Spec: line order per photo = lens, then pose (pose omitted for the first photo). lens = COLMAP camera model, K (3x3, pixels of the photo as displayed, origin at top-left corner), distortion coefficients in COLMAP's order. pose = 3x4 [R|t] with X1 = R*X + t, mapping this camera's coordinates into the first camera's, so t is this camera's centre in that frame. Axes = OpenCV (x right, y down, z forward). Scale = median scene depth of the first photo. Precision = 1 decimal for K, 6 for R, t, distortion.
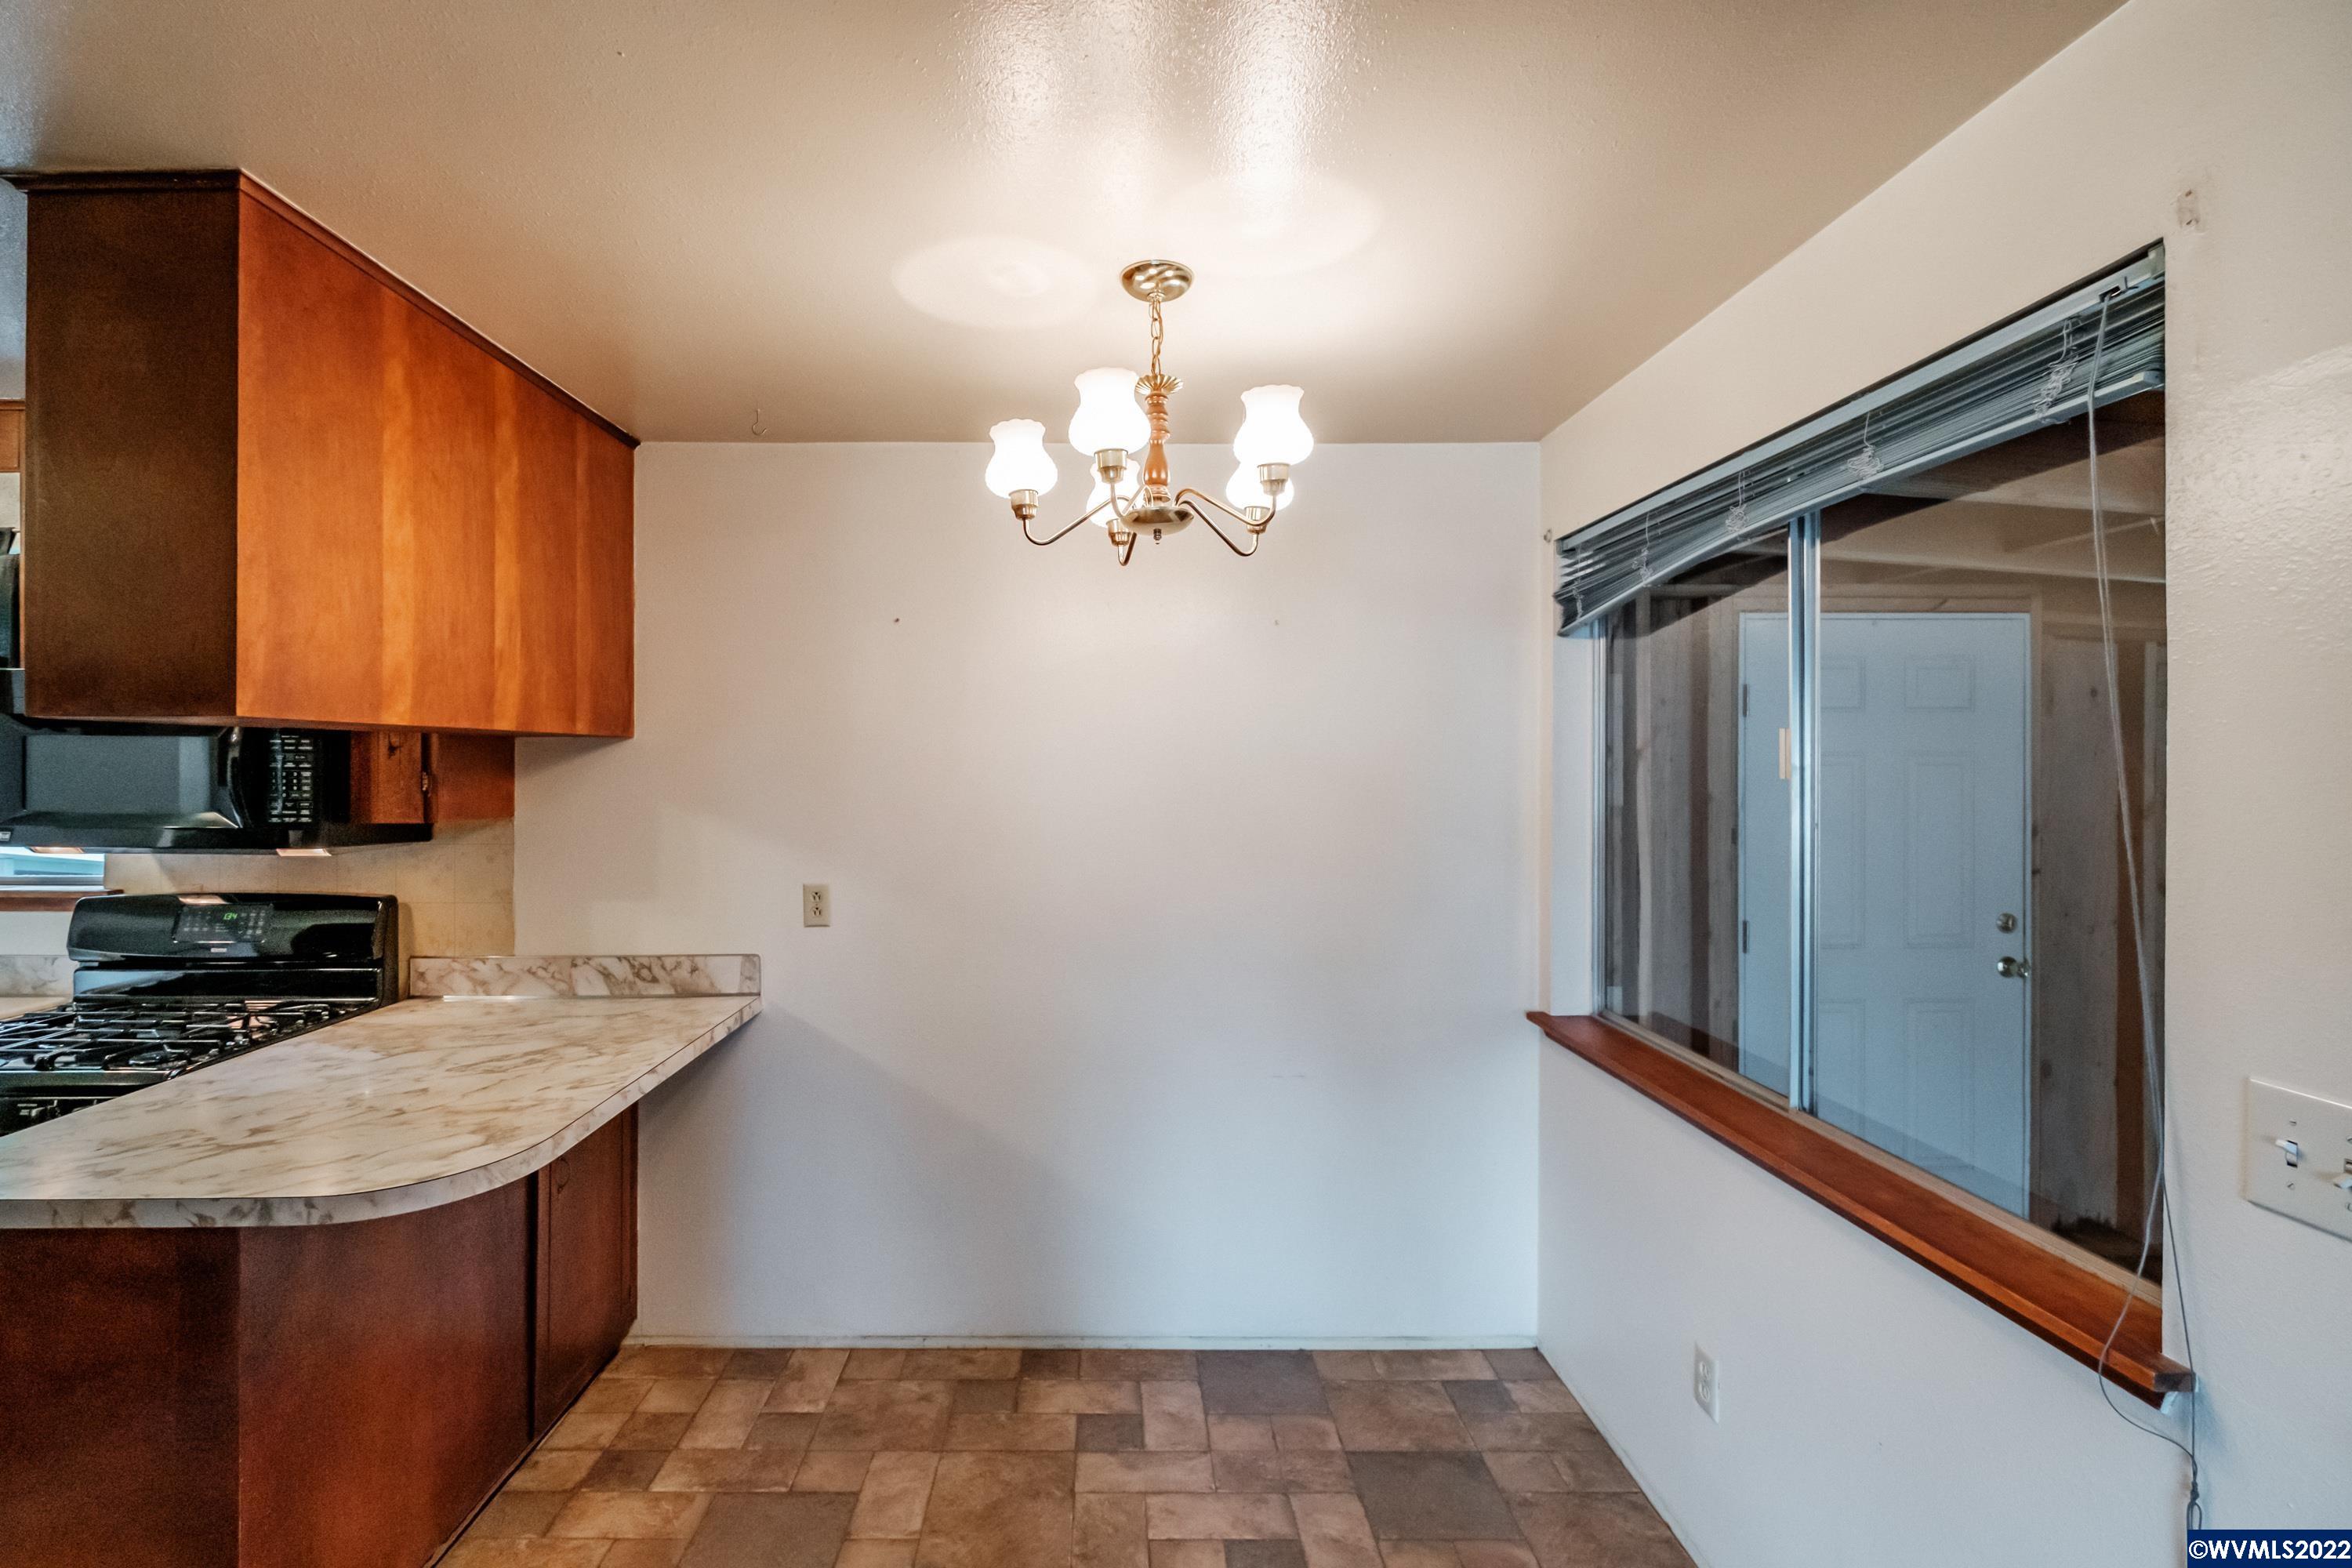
lens RADIAL K [[1033.6, 0, 1174.1], [0, 1033.6, 777.9], [0, 0, 1]] dist [-0.003314, -0.001272]
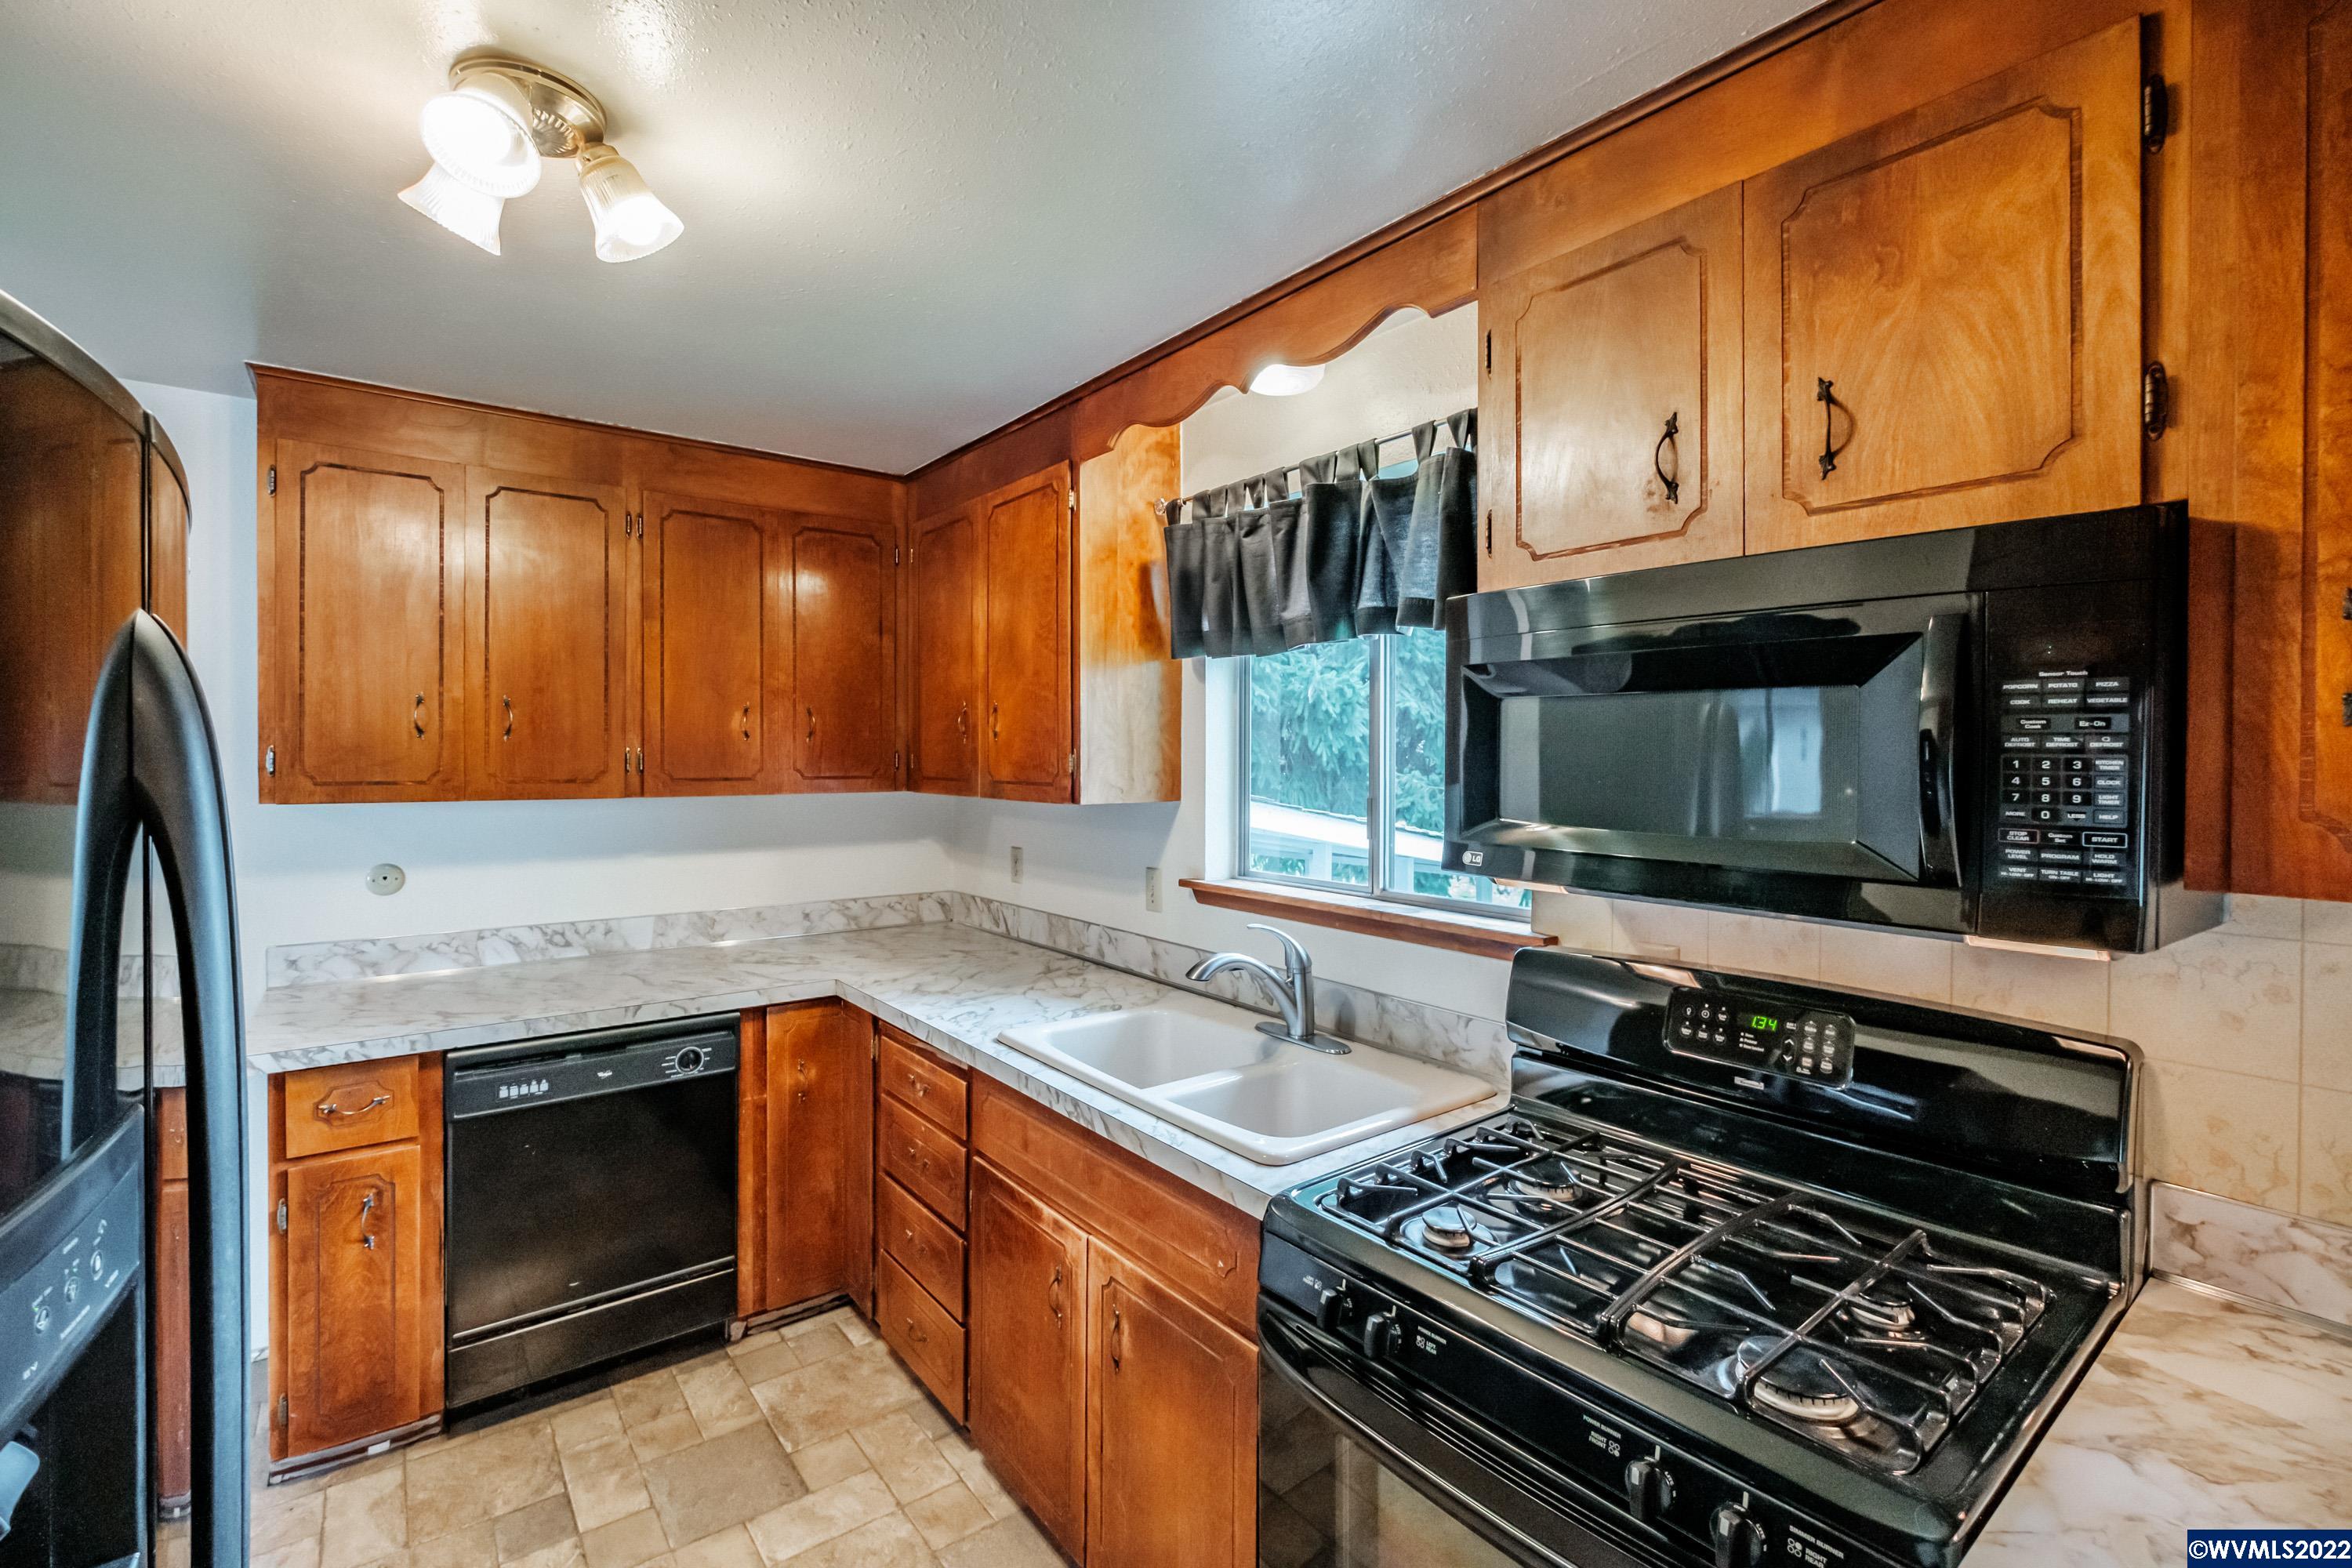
lens RADIAL K [[1033.6, 0, 1178.6], [0, 1033.6, 767.3], [0, 0, 1]] dist [-0.003314, -0.001272]
pose [[0.607751, 0.015452, -0.793977, -0.677996], [-0.013767, 0.999865, 0.008920, -0.001327], [0.794008, 0.005509, 0.607882, 0.425242]]
